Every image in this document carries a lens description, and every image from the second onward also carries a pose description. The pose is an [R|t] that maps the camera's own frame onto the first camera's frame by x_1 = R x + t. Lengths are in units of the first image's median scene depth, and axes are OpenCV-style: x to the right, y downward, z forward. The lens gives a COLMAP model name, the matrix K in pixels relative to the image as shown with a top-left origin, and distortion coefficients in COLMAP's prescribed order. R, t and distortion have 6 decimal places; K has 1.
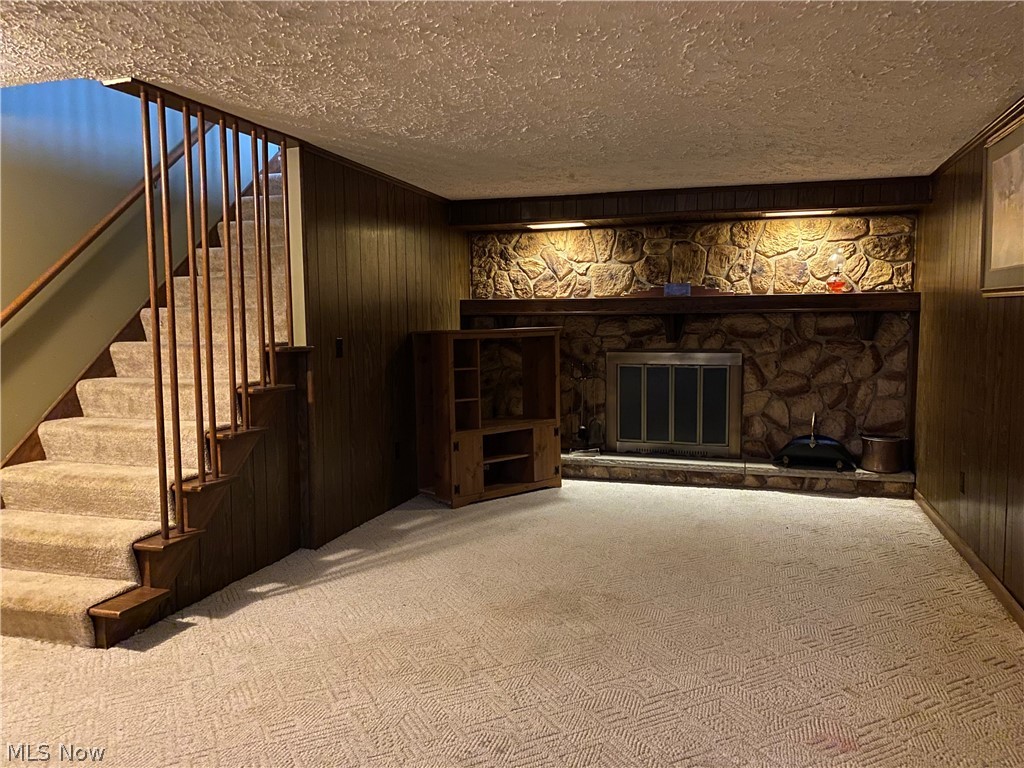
lens RADIAL K [[776.4, 0, 507.5], [0, 776.4, 385.7], [0, 0, 1]] dist [0.058324, -0.089259]
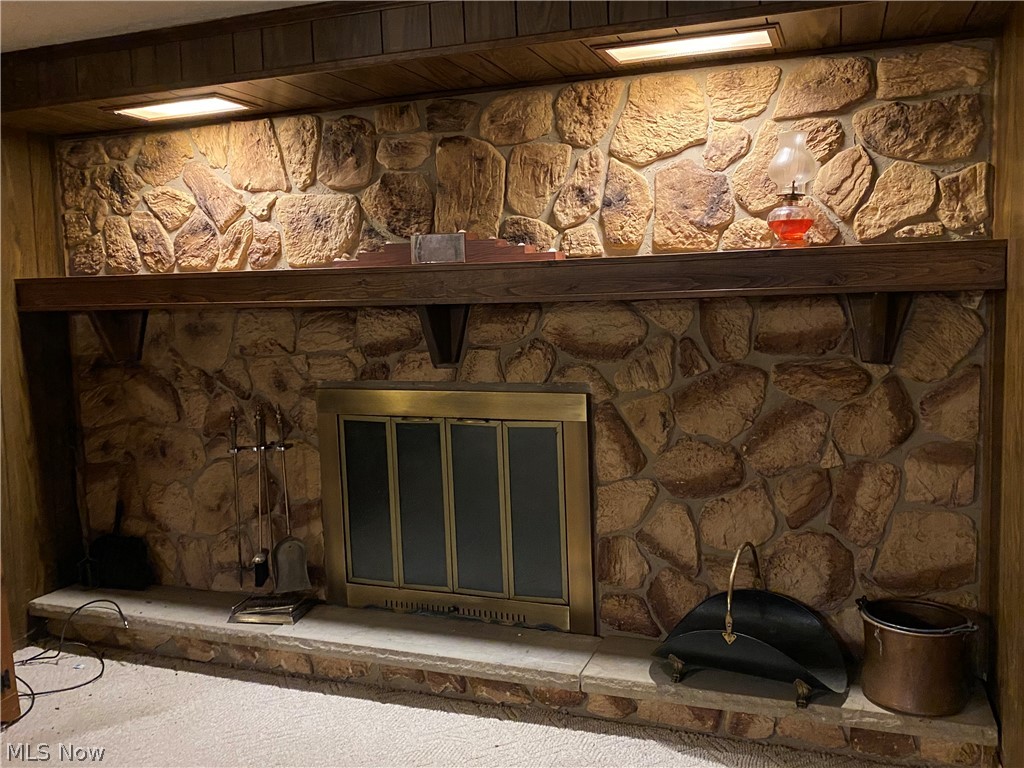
lens RADIAL K [[898.6, 0, 506.6], [0, 898.6, 372.8], [0, 0, 1]] dist [0.063857, -0.080218]
pose [[0.998333, -0.017308, -0.055070, 0.283789], [0.017987, 0.999768, 0.011854, -0.059923], [0.054852, -0.012825, 0.998412, 0.504531]]
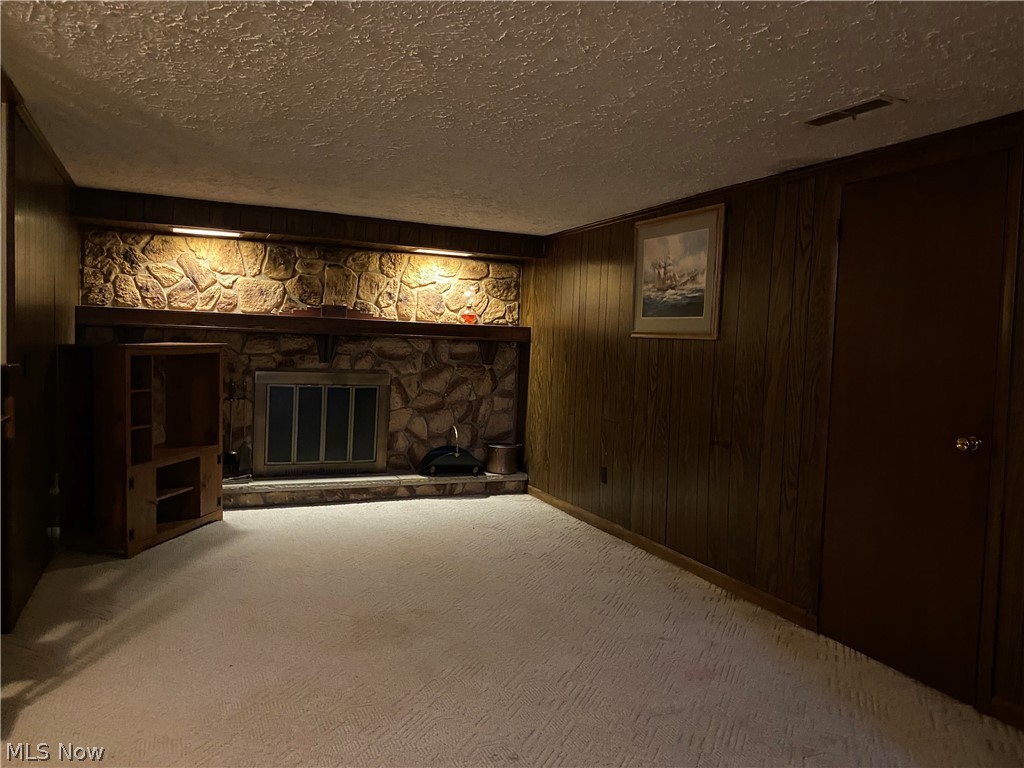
lens RADIAL K [[776.4, 0, 519.2], [0, 776.4, 377.7], [0, 0, 1]] dist [0.058324, -0.089259]
pose [[0.751572, 0.005400, 0.659628, -0.274655], [0.013725, 0.999622, -0.023821, -0.008513], [-0.659508, 0.026957, 0.751214, 0.074001]]
